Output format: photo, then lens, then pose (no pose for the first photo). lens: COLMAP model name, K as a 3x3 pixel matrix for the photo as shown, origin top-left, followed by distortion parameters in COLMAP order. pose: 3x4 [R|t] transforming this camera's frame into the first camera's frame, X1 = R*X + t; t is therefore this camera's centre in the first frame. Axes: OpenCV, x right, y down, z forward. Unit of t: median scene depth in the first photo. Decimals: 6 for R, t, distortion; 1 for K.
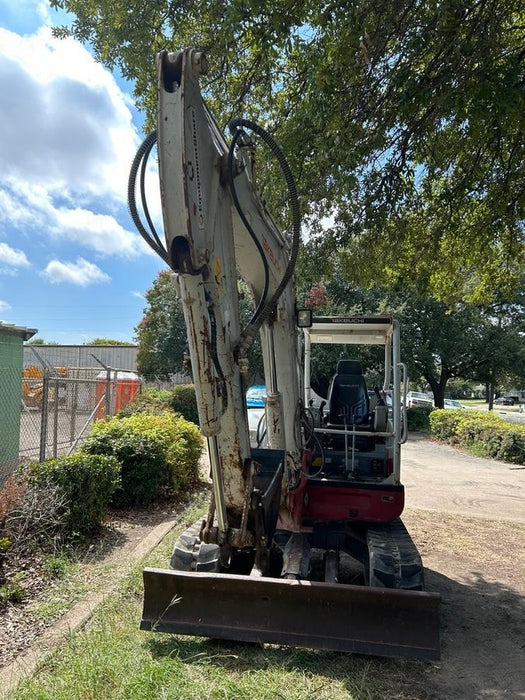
lens RADIAL K [[530.6, 0, 262.5], [0, 530.6, 350.0], [0, 0, 1]] dist [0.060777, -0.076257]
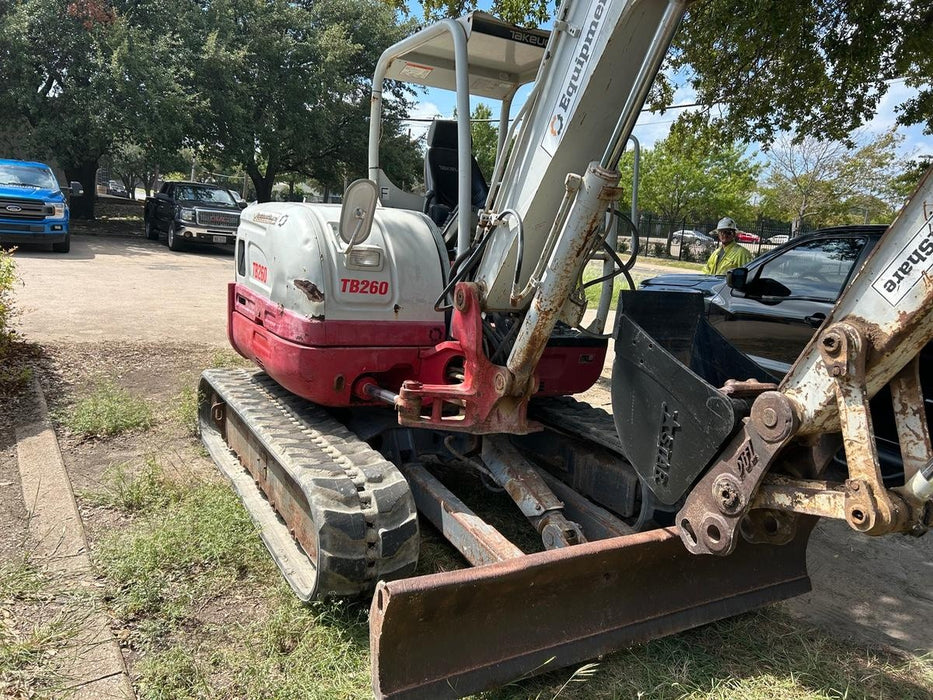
lens RADIAL K [[707.2, 0, 466.5], [0, 707.2, 350.0], [0, 0, 1]] dist [0.060777, -0.076257]
pose [[0.793238, -0.080944, 0.603508, -0.357495], [-0.100621, 0.960075, 0.261021, 0.064047], [-0.600541, -0.267777, 0.753423, 0.443419]]
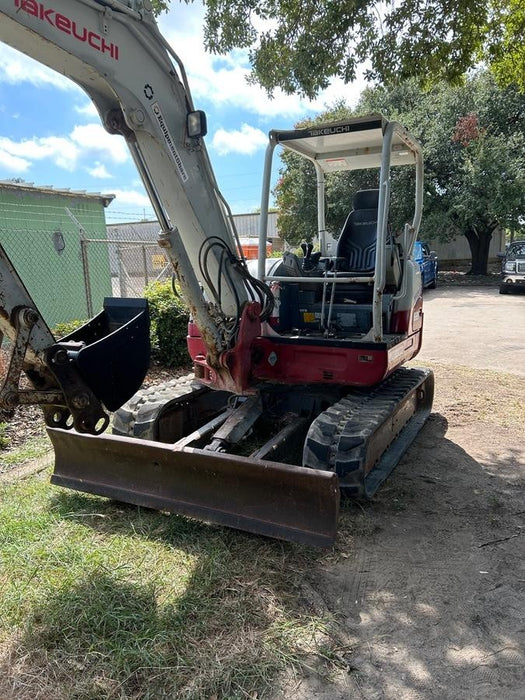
lens RADIAL K [[530.6, 0, 262.5], [0, 530.6, 350.0], [0, 0, 1]] dist [0.060777, -0.076257]
pose [[0.946432, 0.003128, -0.322887, 0.329669], [0.076711, 0.969147, 0.234240, 0.061481], [0.313658, -0.246462, 0.916993, 0.204916]]
